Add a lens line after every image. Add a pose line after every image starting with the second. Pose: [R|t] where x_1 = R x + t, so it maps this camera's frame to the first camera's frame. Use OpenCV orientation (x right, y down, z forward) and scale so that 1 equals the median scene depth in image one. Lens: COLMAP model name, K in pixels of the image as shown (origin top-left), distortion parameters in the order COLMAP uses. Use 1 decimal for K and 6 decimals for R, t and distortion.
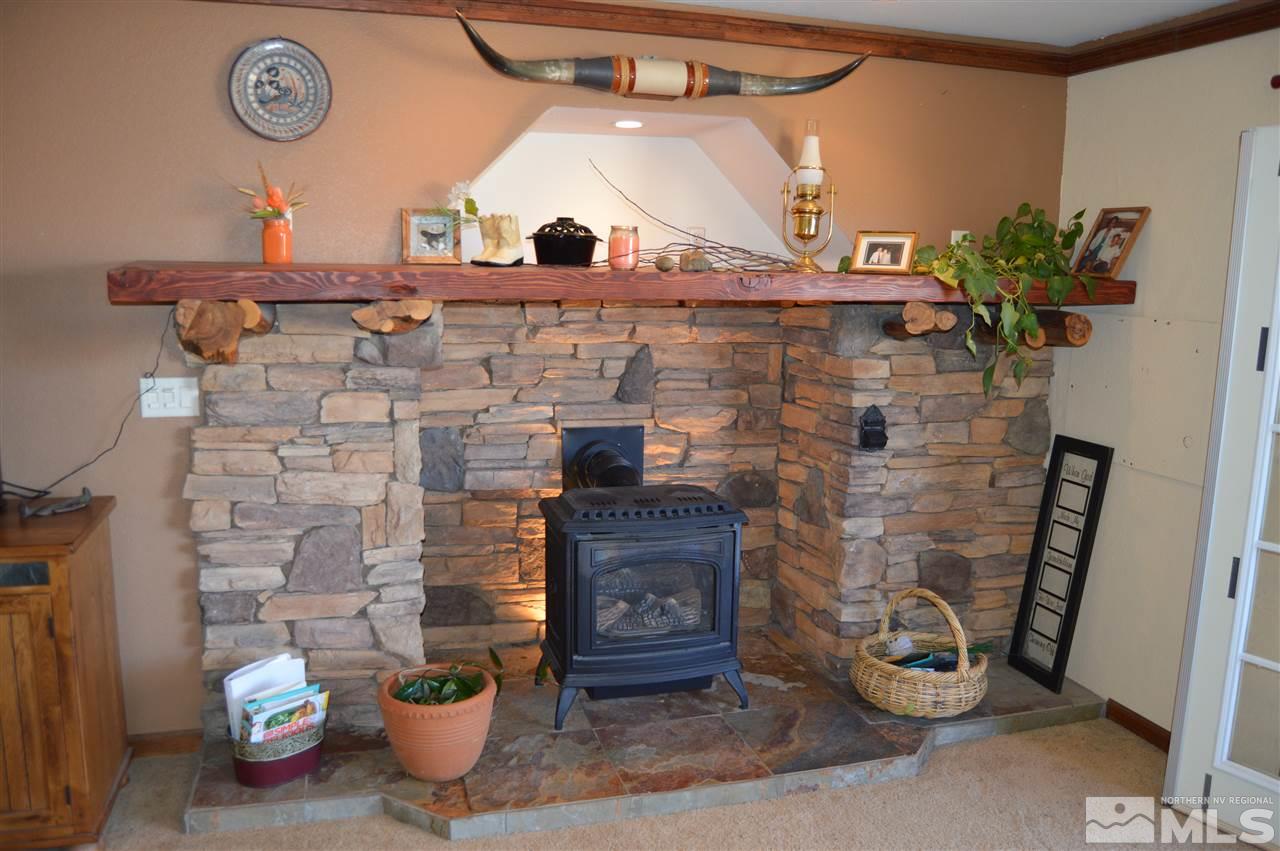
lens RADIAL K [[1012.9, 0, 640.0], [0, 1012.9, 425.5], [0, 0, 1]] dist [-0.104282, 0.048856]
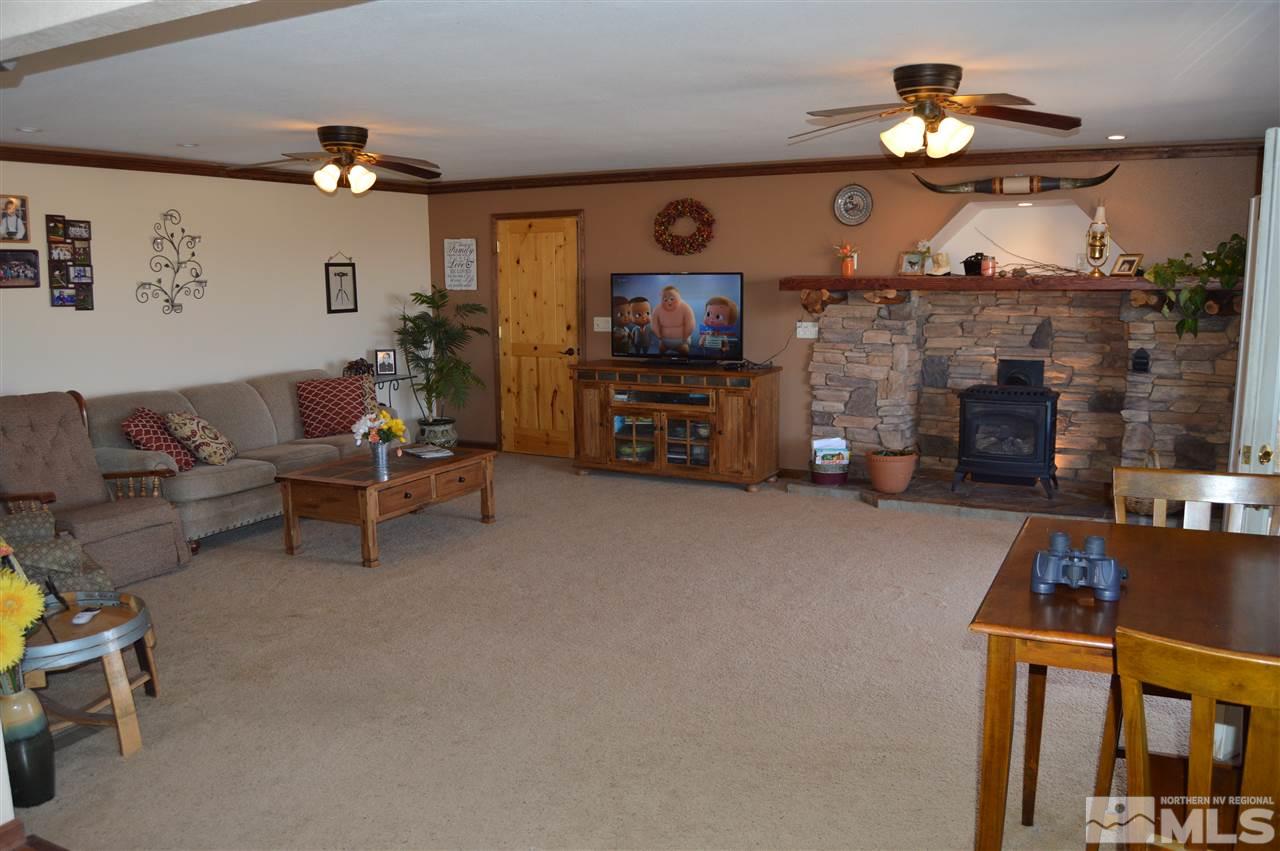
lens RADIAL K [[1012.9, 0, 640.0], [0, 1012.9, 425.5], [0, 0, 1]] dist [-0.104282, 0.048856]
pose [[0.711821, 0.075242, -0.698320, 0.919676], [-0.088755, 0.995911, 0.016836, 0.185425], [0.696731, 0.049995, 0.715588, -0.991942]]
